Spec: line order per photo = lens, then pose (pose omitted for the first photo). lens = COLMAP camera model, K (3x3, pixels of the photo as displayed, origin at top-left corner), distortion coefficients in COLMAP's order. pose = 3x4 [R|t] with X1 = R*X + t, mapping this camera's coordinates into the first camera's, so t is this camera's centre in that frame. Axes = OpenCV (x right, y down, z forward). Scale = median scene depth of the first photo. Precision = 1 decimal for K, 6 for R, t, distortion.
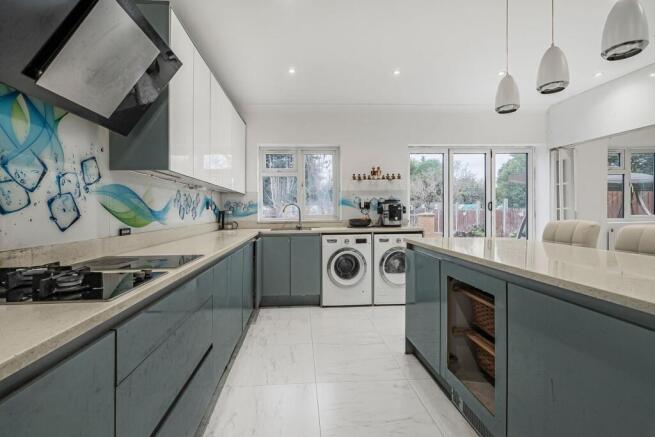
lens RADIAL K [[318.3, 0, 316.4], [0, 318.3, 212.8], [0, 0, 1]] dist [0.002186, 0.000216]
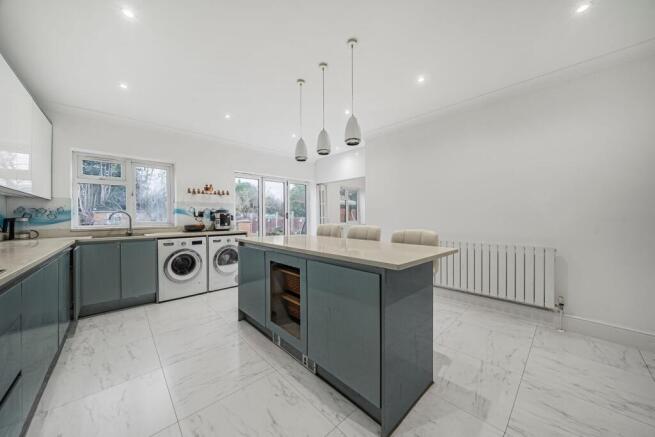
lens RADIAL K [[224.8, 0, 327.5], [0, 224.8, 218.5], [0, 0, 1]] dist [-0.000238, -0.000030]
pose [[0.766758, 0.002579, 0.641931, -0.032019], [0.001687, 0.999980, -0.006033, 0.000105], [-0.641934, 0.005709, 0.766739, -0.004808]]
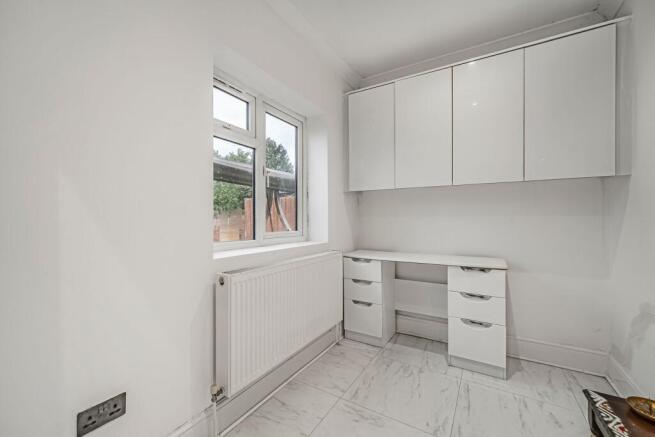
lens RADIAL K [[290.1, 0, 327.5], [0, 290.1, 218.5], [0, 0, 1]] dist [-0.000697, -0.000081]
pose [[0.580553, 0.010438, 0.814156, 0.745800], [0.005301, 0.999848, -0.016599, -0.009547], [-0.814205, 0.013953, 0.580409, 0.730153]]
